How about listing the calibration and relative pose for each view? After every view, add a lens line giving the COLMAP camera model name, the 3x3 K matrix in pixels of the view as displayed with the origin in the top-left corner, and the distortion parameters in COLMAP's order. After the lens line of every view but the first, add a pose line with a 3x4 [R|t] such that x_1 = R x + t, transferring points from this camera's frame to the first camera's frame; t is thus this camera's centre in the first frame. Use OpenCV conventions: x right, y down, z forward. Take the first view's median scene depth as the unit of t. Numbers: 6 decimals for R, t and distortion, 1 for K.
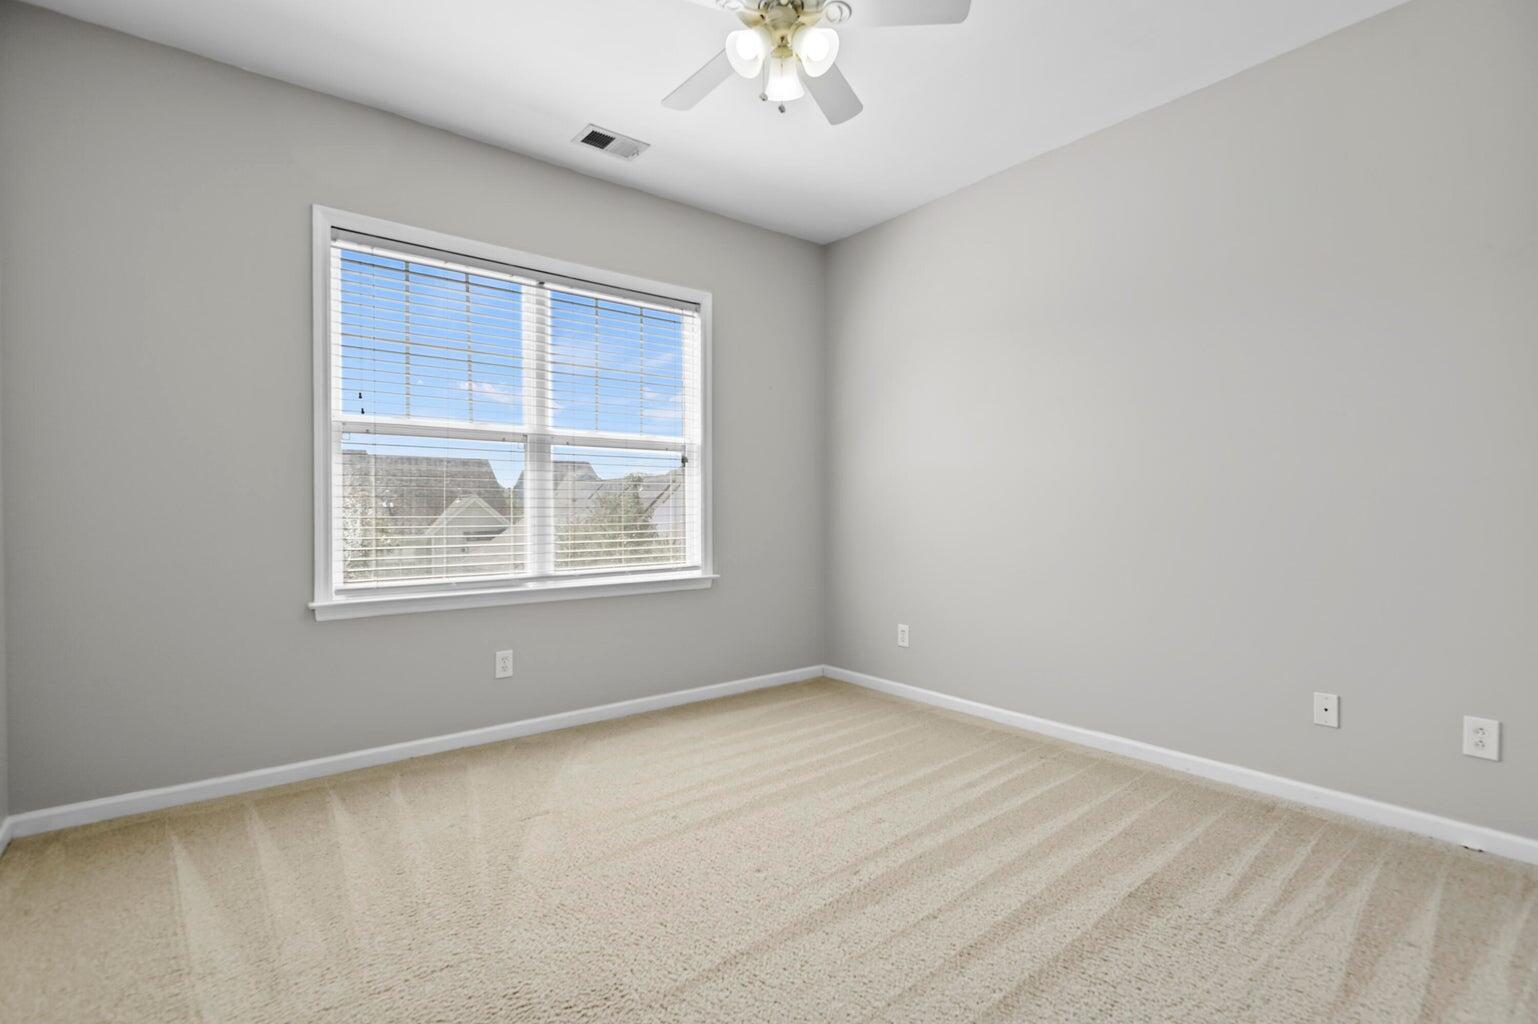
lens RADIAL K [[712.2, 0, 769.0], [0, 712.2, 512.0], [0, 0, 1]] dist [-0.000087, -0.000643]
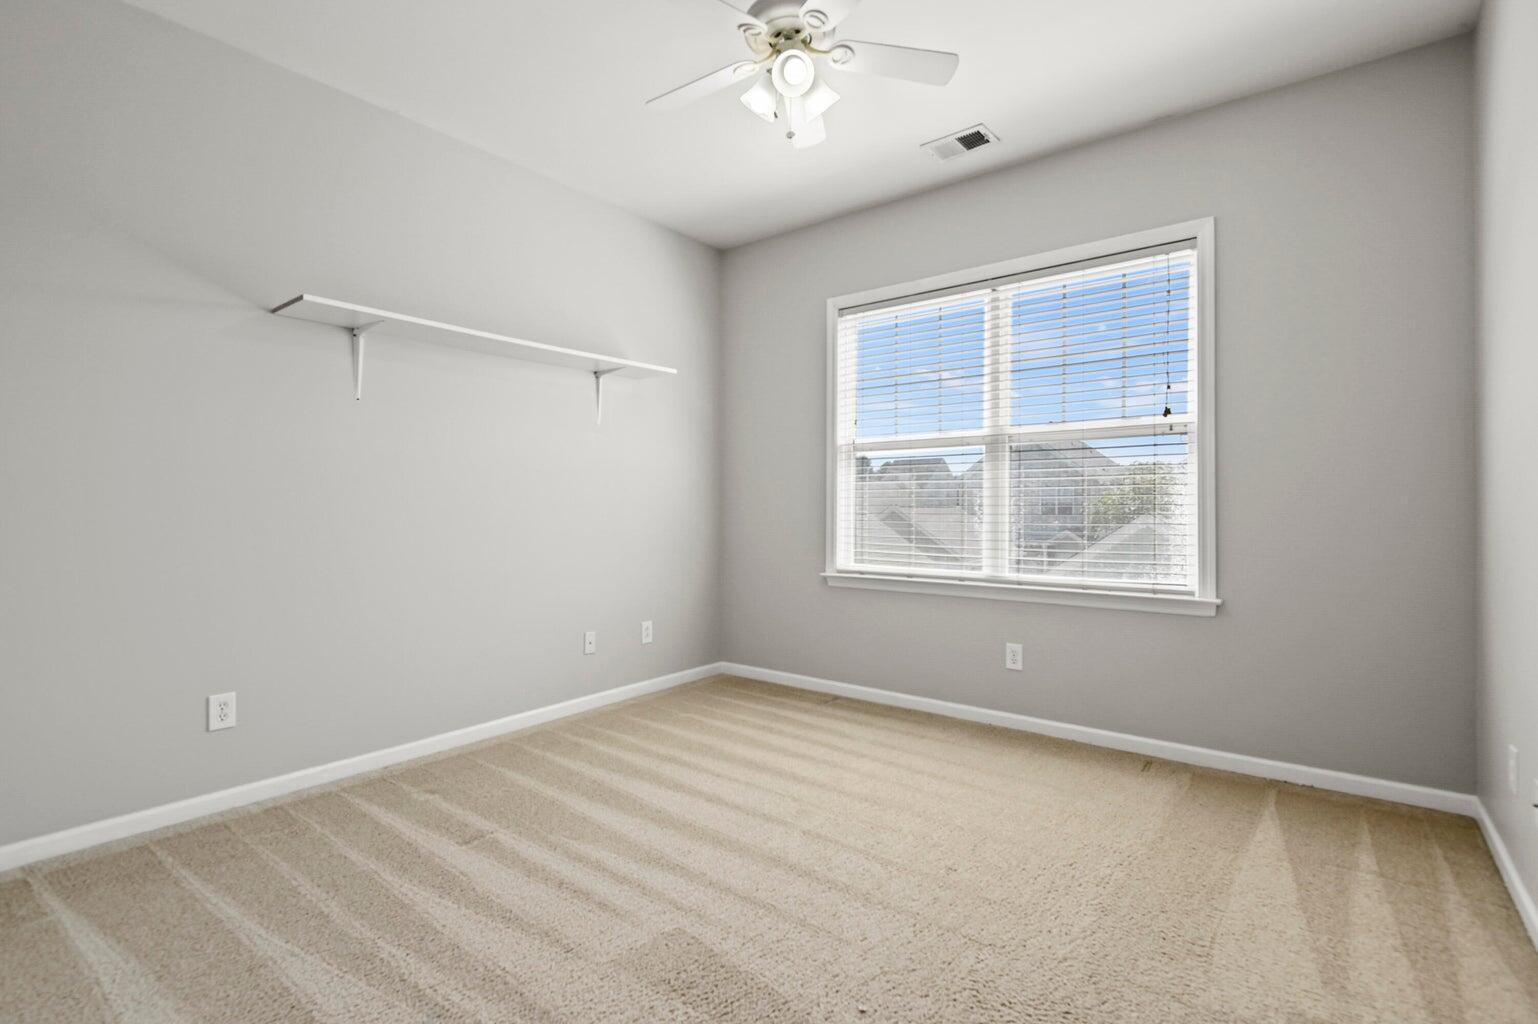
lens RADIAL K [[690.9, 0, 771.8], [0, 690.9, 501.9], [0, 0, 1]] dist [-0.011775, -0.000132]
pose [[0.244926, -0.006475, -0.969520, 0.567043], [-0.005761, 0.999950, -0.008133, -0.003286], [0.969525, 0.007577, 0.244877, 0.444025]]
